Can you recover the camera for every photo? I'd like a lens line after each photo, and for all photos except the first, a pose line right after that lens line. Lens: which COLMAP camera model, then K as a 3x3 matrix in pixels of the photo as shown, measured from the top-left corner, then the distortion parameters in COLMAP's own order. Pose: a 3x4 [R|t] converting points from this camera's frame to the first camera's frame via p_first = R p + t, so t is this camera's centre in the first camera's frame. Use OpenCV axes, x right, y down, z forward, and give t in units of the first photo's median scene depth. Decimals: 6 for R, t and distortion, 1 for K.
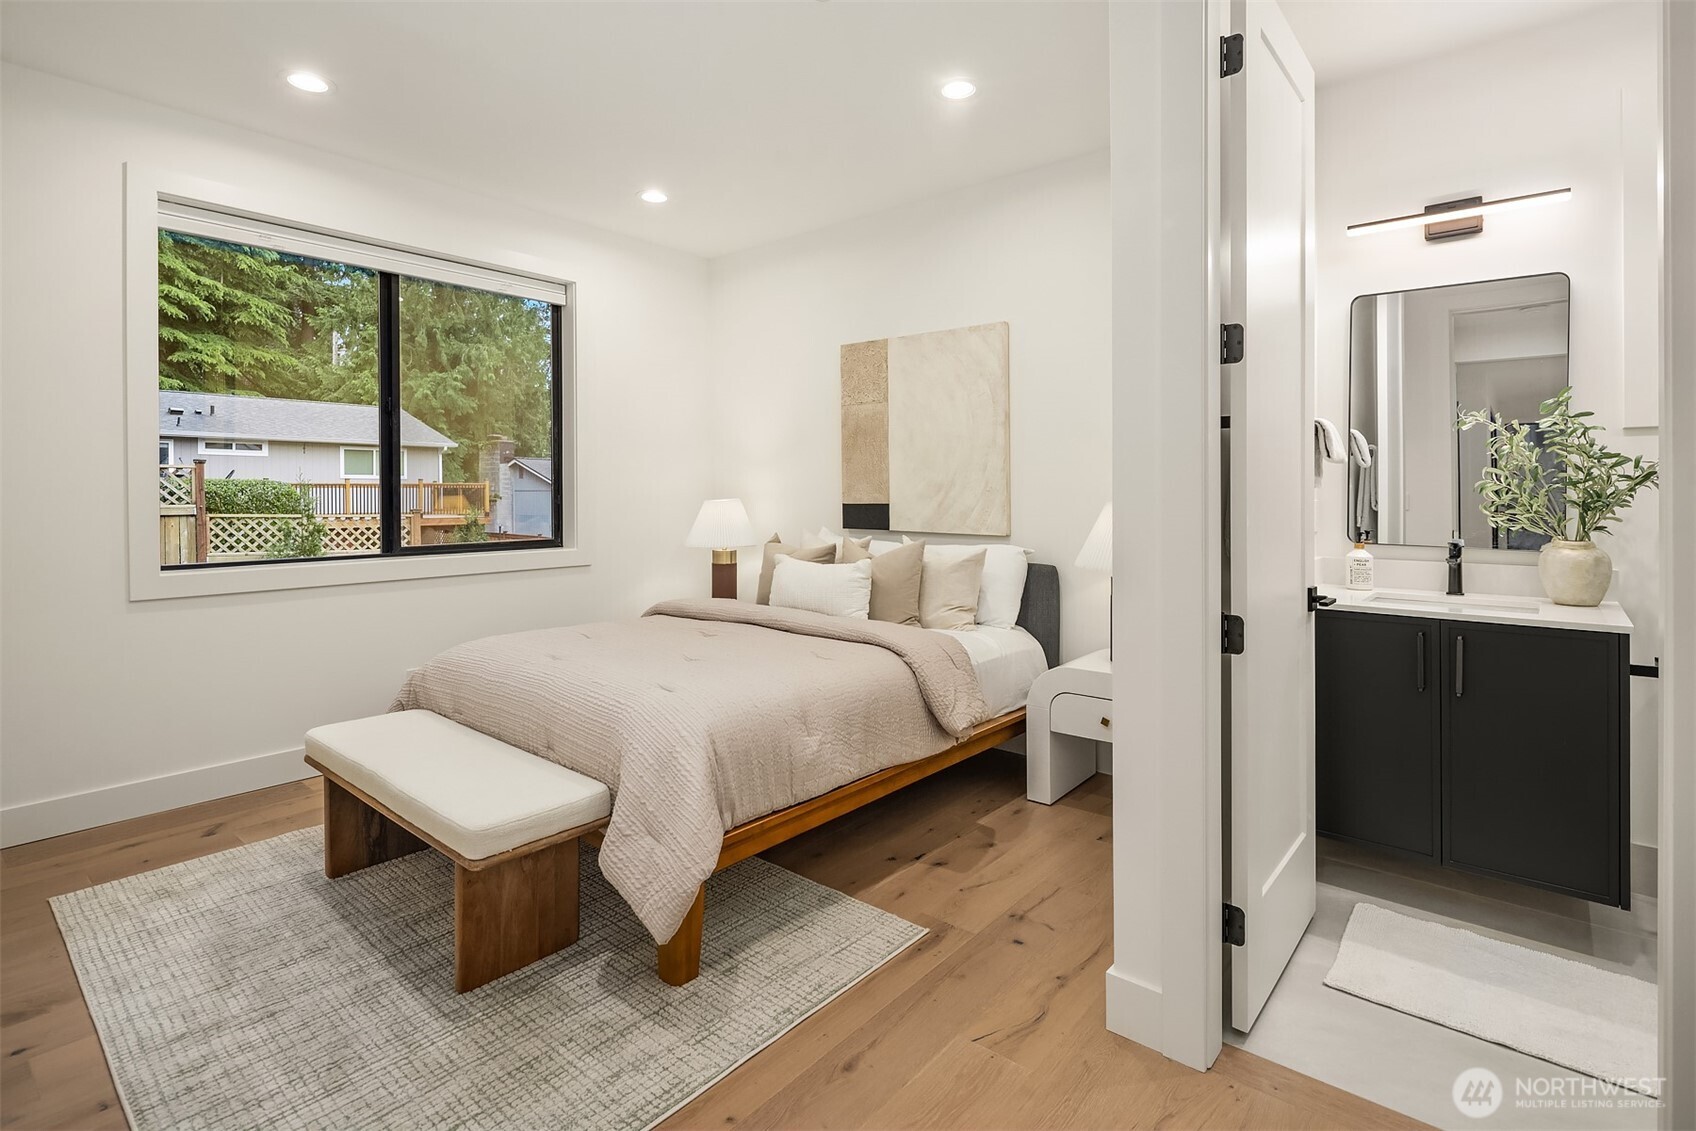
lens RADIAL K [[820.3, 0, 842.0], [0, 820.3, 490.8], [0, 0, 1]] dist [-0.001453, -0.000366]
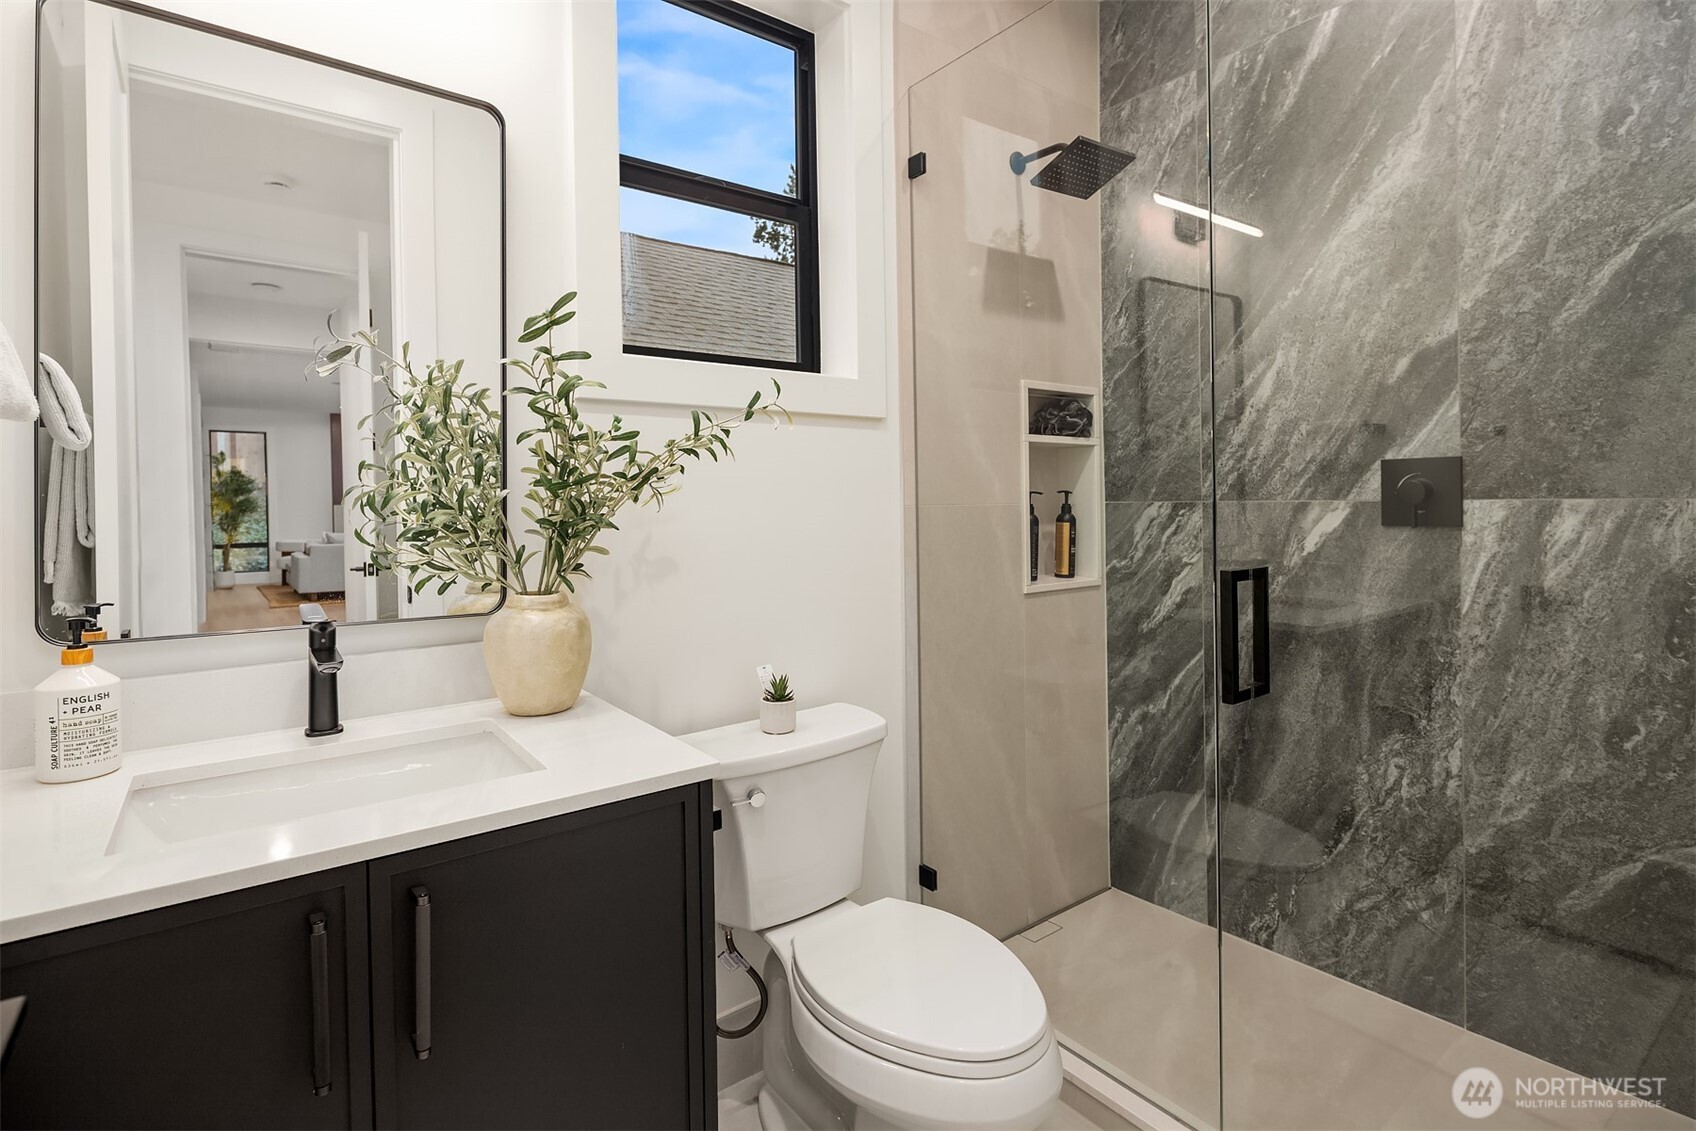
lens RADIAL K [[820.3, 0, 842.0], [0, 820.3, 490.8], [0, 0, 1]] dist [-0.001453, -0.000366]
pose [[0.217387, -0.002592, 0.976082, 0.407038], [0.021352, 0.999770, -0.002101, -0.001846], [-0.975852, 0.021298, 0.217392, 0.685385]]
